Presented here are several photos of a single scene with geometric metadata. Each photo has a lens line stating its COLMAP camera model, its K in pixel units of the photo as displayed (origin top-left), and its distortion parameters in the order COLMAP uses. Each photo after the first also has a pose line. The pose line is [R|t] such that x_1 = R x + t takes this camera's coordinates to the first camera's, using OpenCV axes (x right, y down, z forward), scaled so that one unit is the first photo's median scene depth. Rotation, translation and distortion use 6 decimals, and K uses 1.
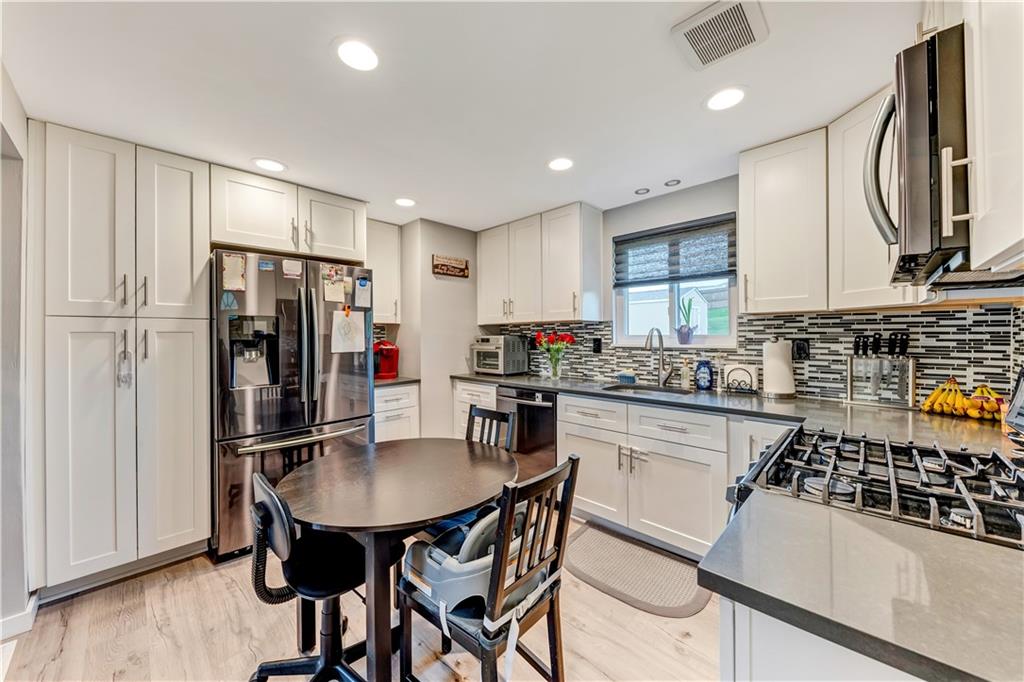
lens RADIAL K [[368.2, 0, 514.2], [0, 368.2, 335.3], [0, 0, 1]] dist [0.000890, -0.002634]
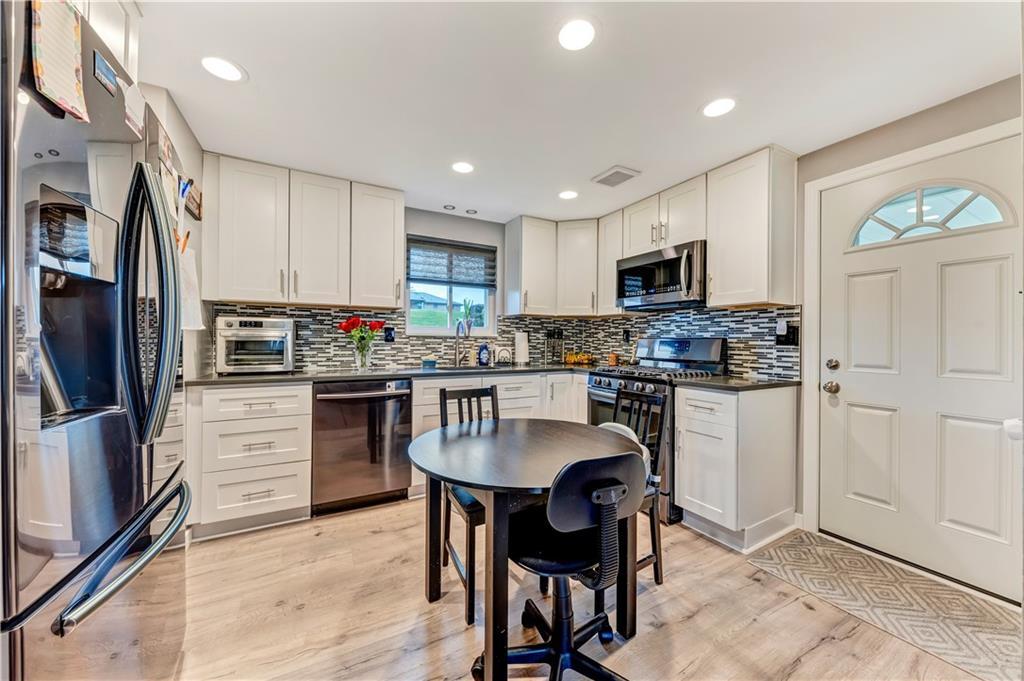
lens RADIAL K [[368.2, 0, 507.4], [0, 368.2, 338.9], [0, 0, 1]] dist [0.000890, -0.002634]
pose [[0.315775, 0.013540, 0.948738, -0.740013], [-0.012371, 0.999872, -0.010152, 0.054018], [-0.948754, -0.008531, 0.315902, 0.430067]]
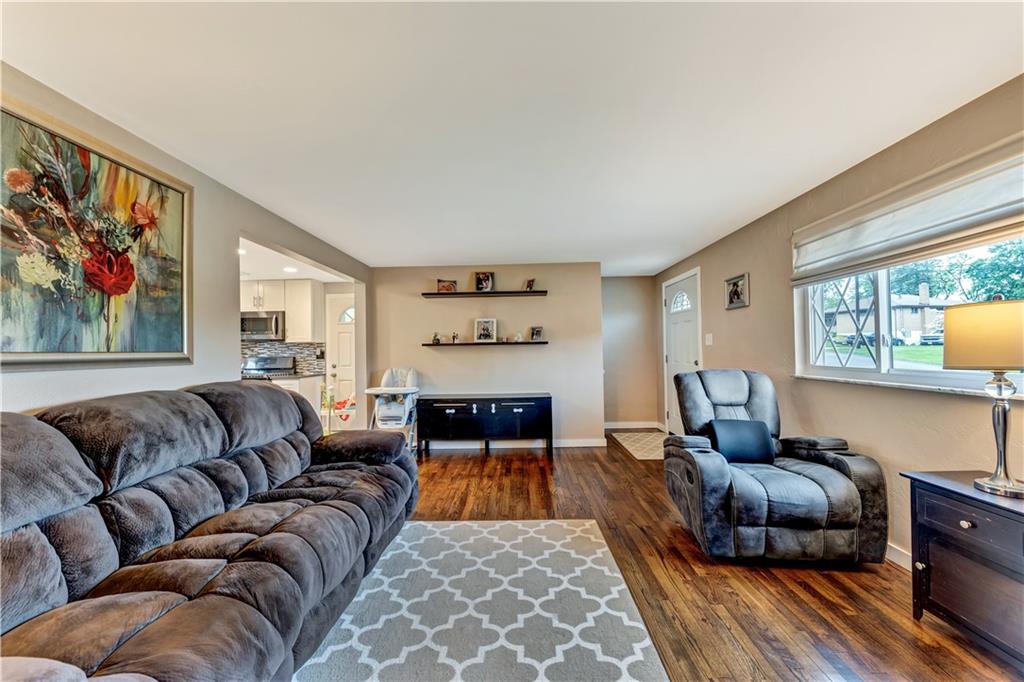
lens RADIAL K [[368.2, 0, 518.1], [0, 368.2, 343.4], [0, 0, 1]] dist [0.000890, -0.002634]
pose [[-0.682958, 0.033971, 0.729667, -2.023302], [0.024976, 0.999420, -0.023152, 0.039138], [-0.730030, 0.002412, -0.683411, 0.692030]]
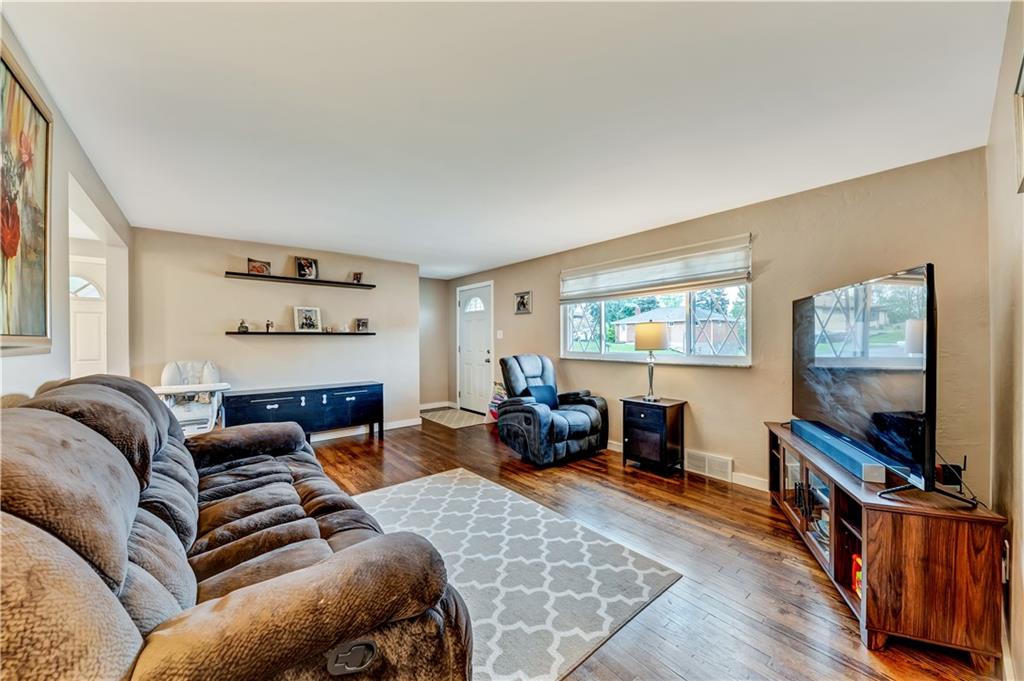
lens RADIAL K [[368.2, 0, 527.0], [0, 368.2, 339.5], [0, 0, 1]] dist [0.000890, -0.002634]
pose [[-0.996191, 0.014038, 0.086066, -1.780801], [0.014193, 0.999899, 0.001197, 0.036230], [-0.086040, 0.002414, -0.996289, 1.168075]]
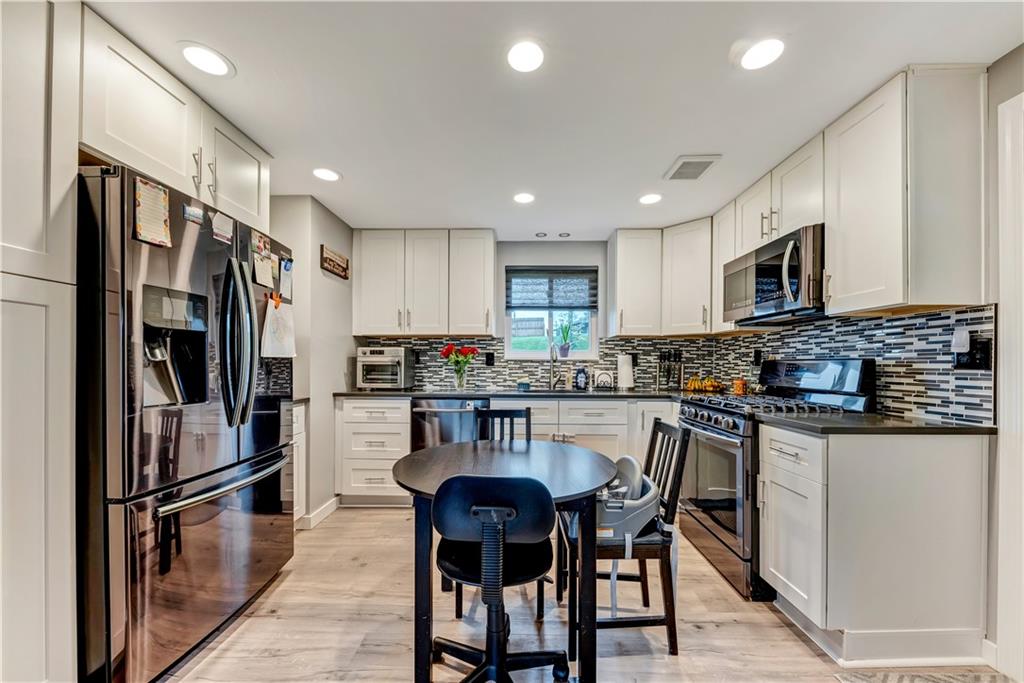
lens RADIAL K [[368.2, 0, 508.9], [0, 368.2, 366.4], [0, 0, 1]] dist [0.000890, -0.002634]
pose [[0.738571, 0.004052, 0.674163, -0.577494], [-0.010483, 0.999930, 0.005474, 0.051575], [-0.674094, -0.011110, 0.738562, 0.143019]]
